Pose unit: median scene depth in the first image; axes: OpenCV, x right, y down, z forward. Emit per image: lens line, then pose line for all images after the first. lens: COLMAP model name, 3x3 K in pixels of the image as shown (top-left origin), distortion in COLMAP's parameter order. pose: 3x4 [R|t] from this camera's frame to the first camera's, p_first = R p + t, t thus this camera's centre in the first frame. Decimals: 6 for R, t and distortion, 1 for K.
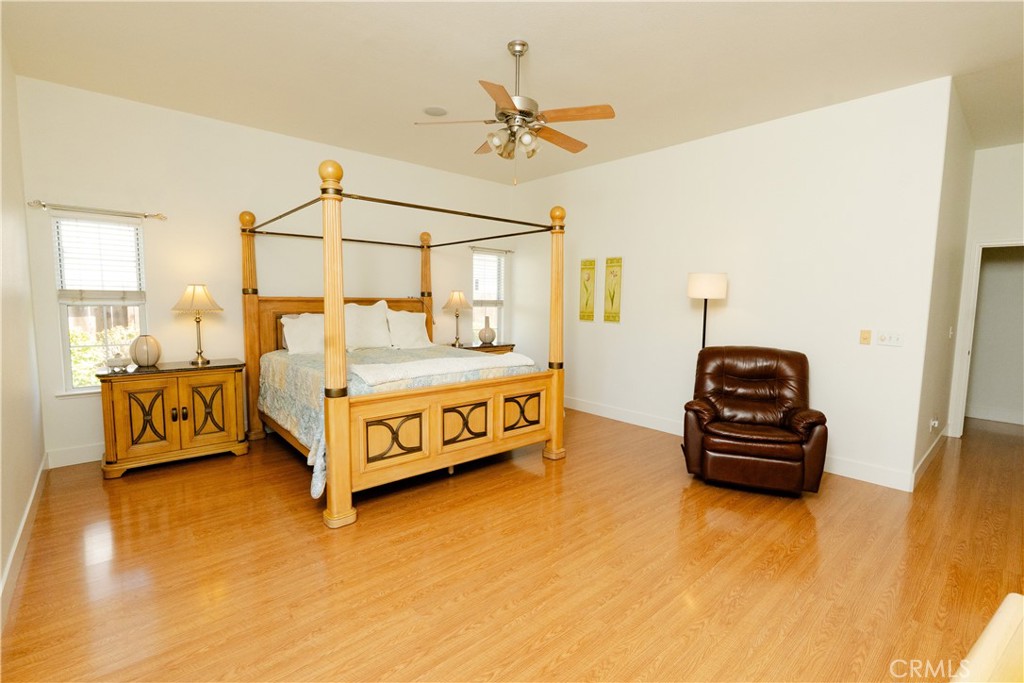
lens RADIAL K [[465.1, 0, 536.9], [0, 465.1, 324.9], [0, 0, 1]] dist [-0.000518, -0.000033]
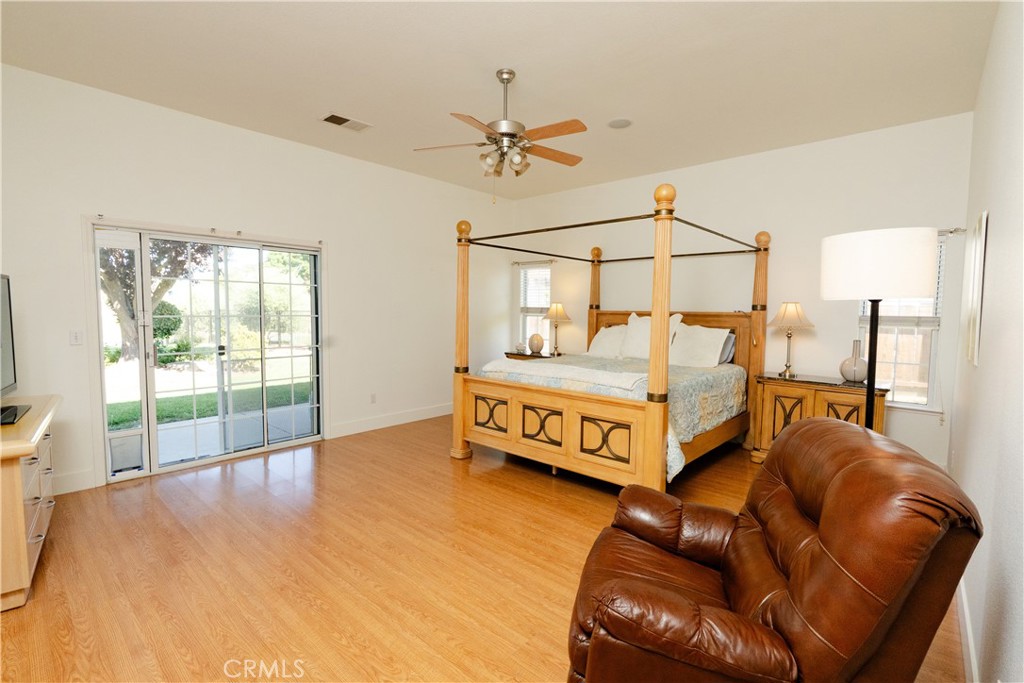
lens RADIAL K [[468.6, 0, 513.5], [0, 468.6, 340.1], [0, 0, 1]] dist [-0.004656, 0.000148]
pose [[0.095260, 0.053839, -0.993995, 0.823365], [-0.064072, 0.996797, 0.047850, -0.029983], [0.993388, 0.059129, 0.098405, 0.742453]]
